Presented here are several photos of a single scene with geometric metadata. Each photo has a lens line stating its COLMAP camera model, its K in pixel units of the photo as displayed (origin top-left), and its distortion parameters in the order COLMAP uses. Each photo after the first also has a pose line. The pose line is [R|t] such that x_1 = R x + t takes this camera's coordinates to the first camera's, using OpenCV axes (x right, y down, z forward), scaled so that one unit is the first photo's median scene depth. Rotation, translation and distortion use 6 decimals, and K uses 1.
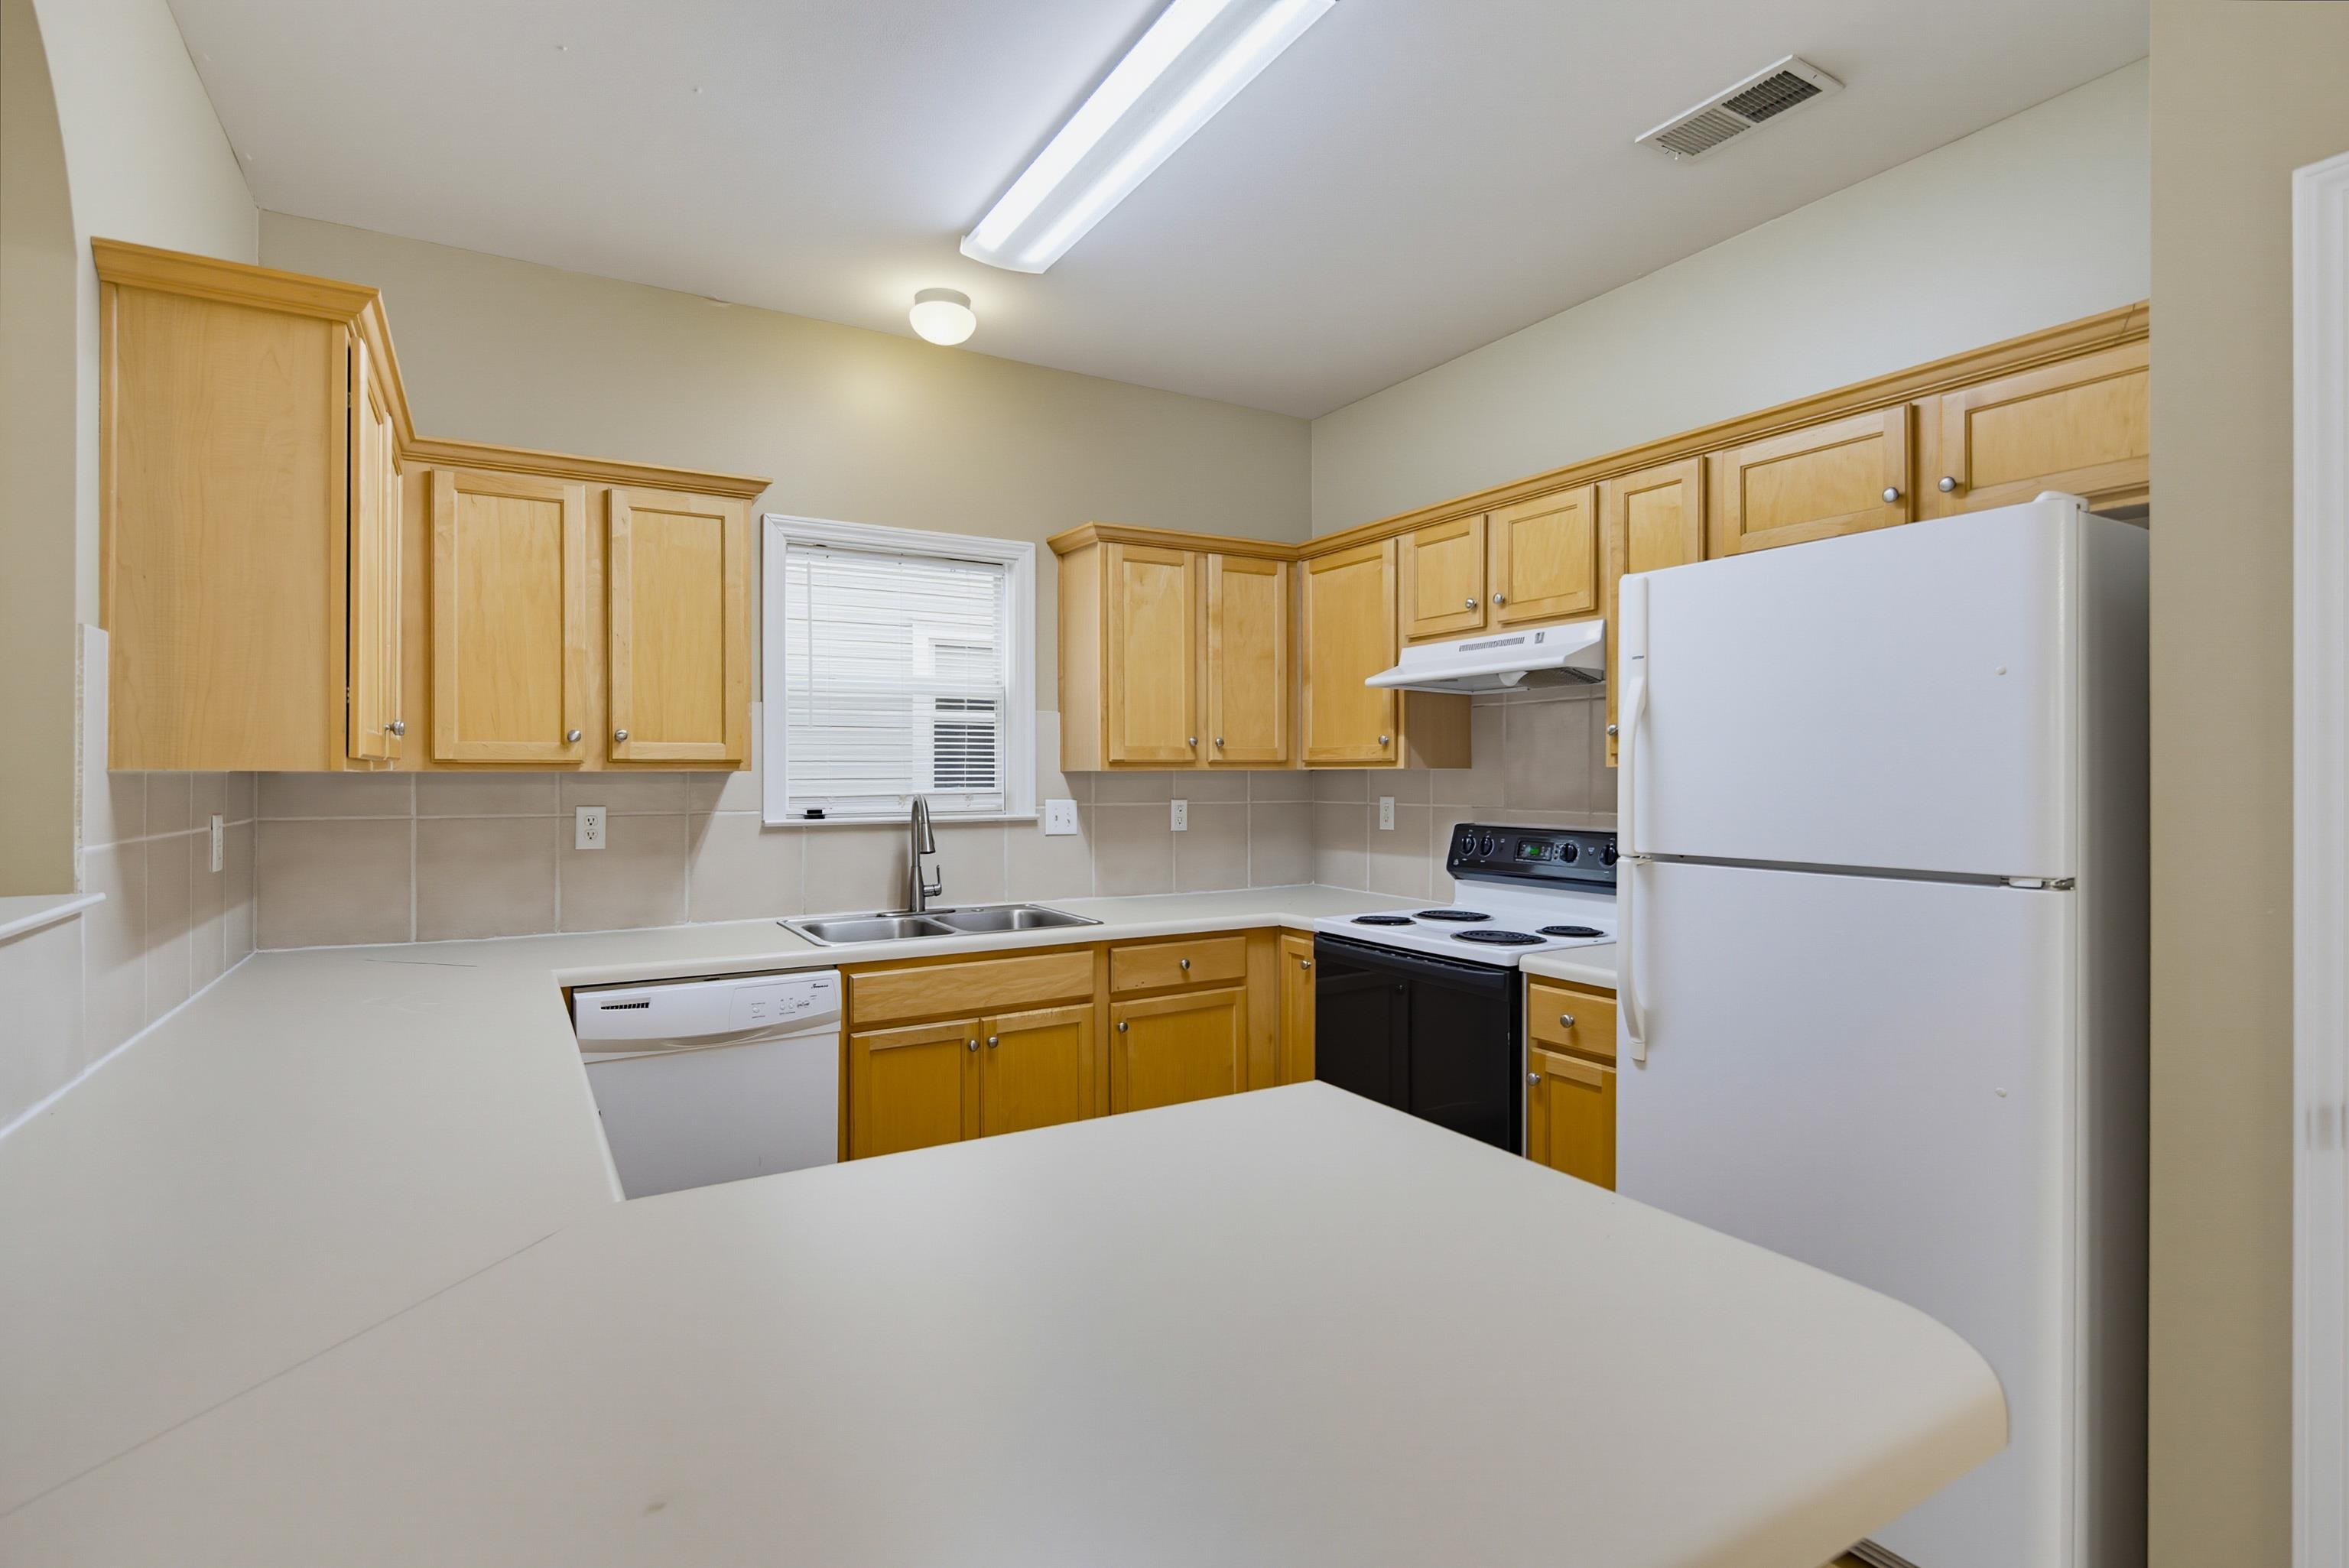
lens RADIAL K [[1134.2, 0, 1165.1], [0, 1134.2, 783.6], [0, 0, 1]] dist [0.003321, -0.003746]
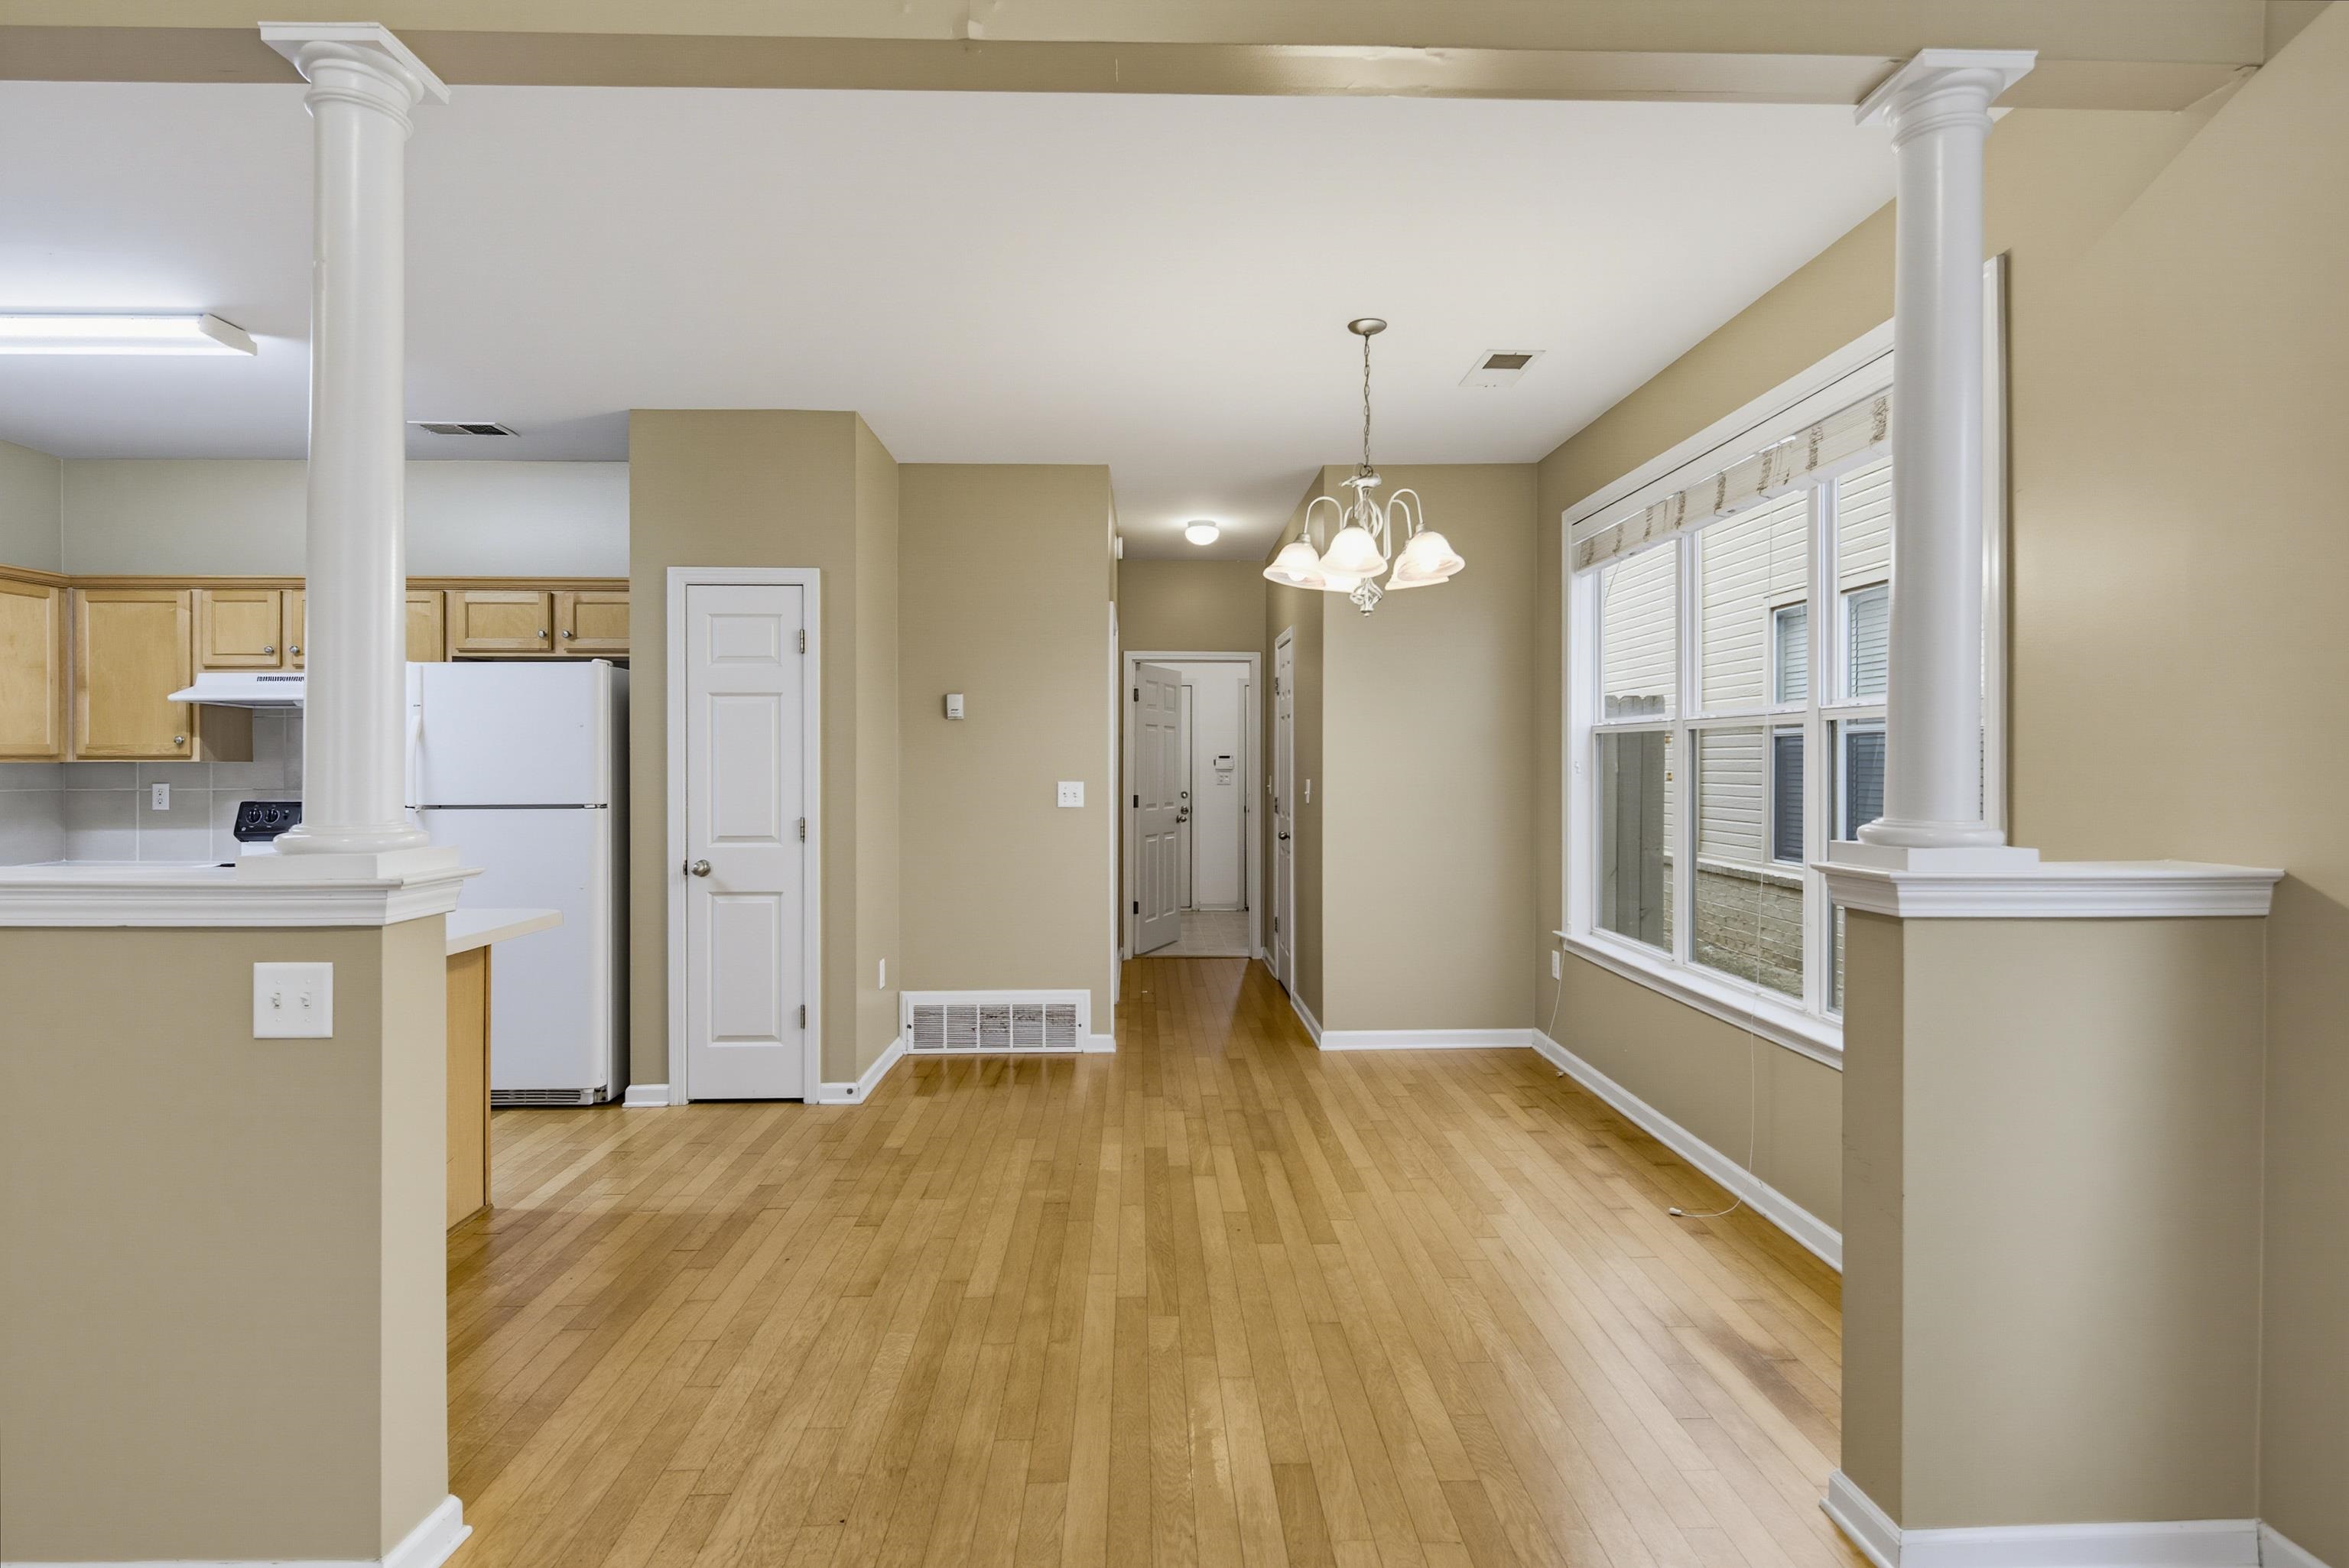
lens RADIAL K [[1134.2, 0, 1168.8], [0, 1134.2, 762.0], [0, 0, 1]] dist [0.003321, -0.003746]
pose [[0.484774, 0.003031, 0.874634, -0.413704], [0.008305, 0.999933, -0.008068, 0.008031], [-0.874600, 0.011175, 0.484716, -0.671787]]
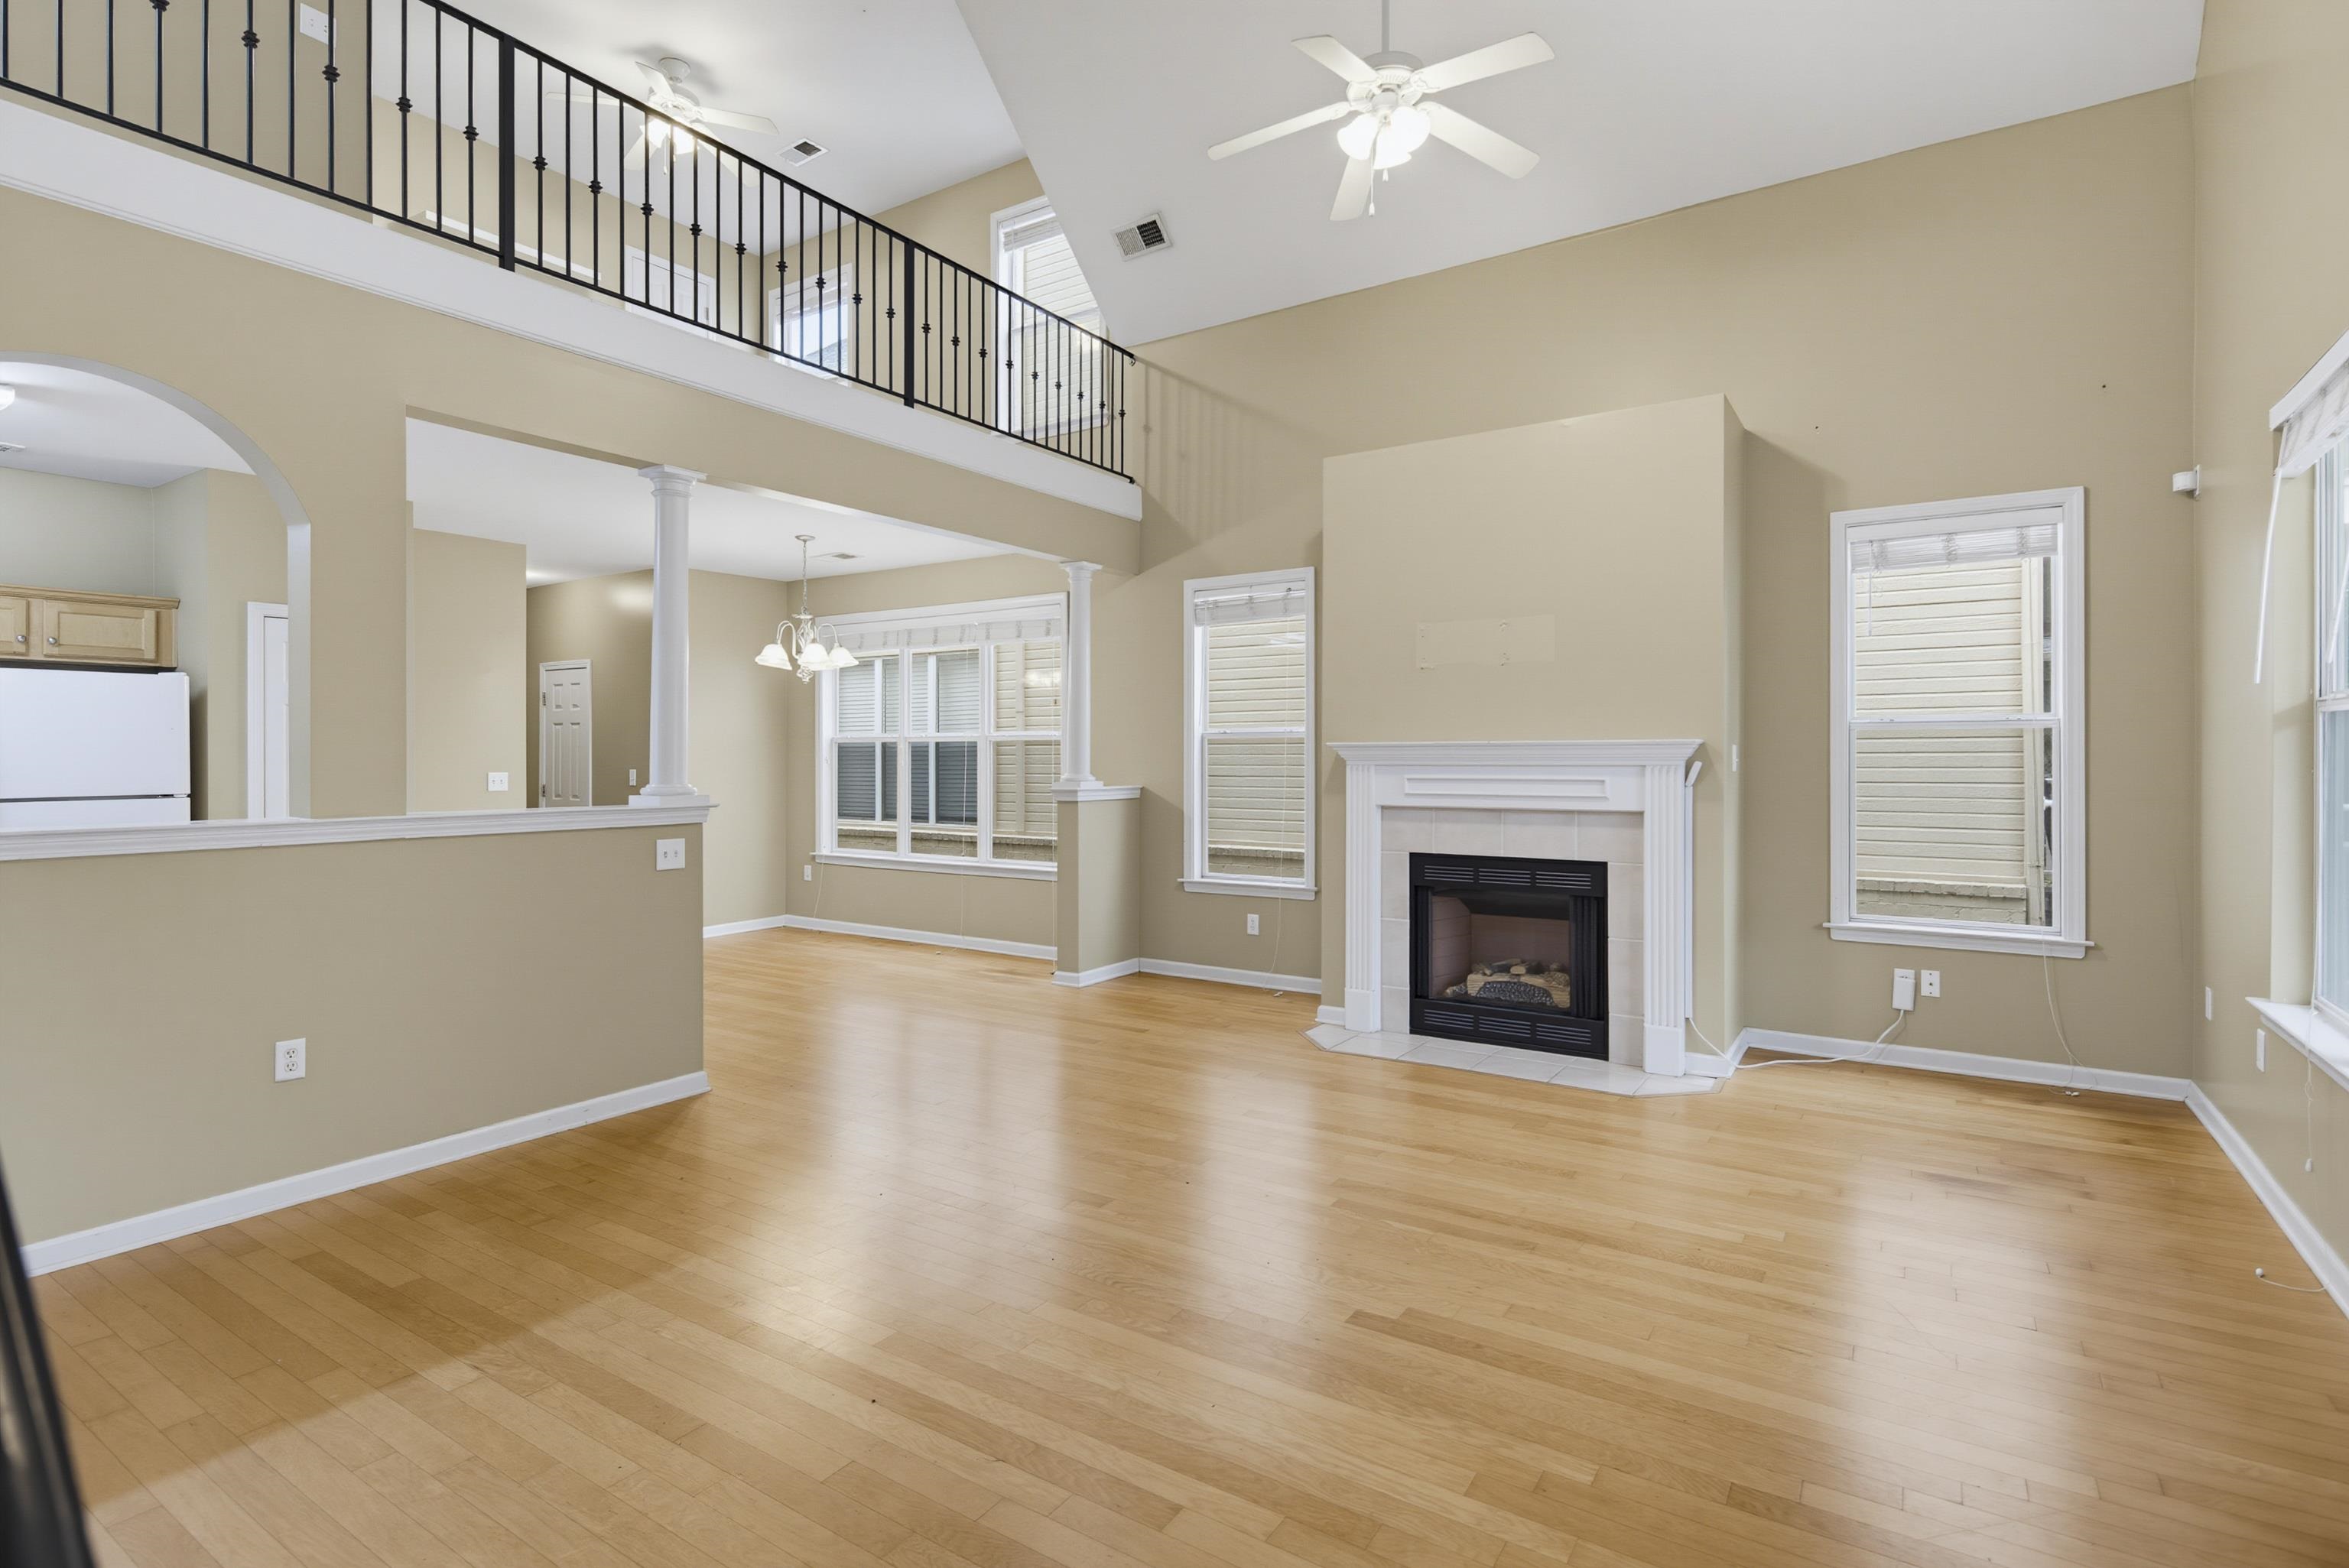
lens RADIAL K [[1134.2, 0, 1169.5], [0, 1134.2, 751.1], [0, 0, 1]] dist [0.003321, -0.003746]
pose [[-0.430600, 0.005858, 0.902524, -1.527723], [0.010839, 0.999940, -0.001319, -0.001025], [-0.902478, 0.009215, -0.430638, -0.055910]]
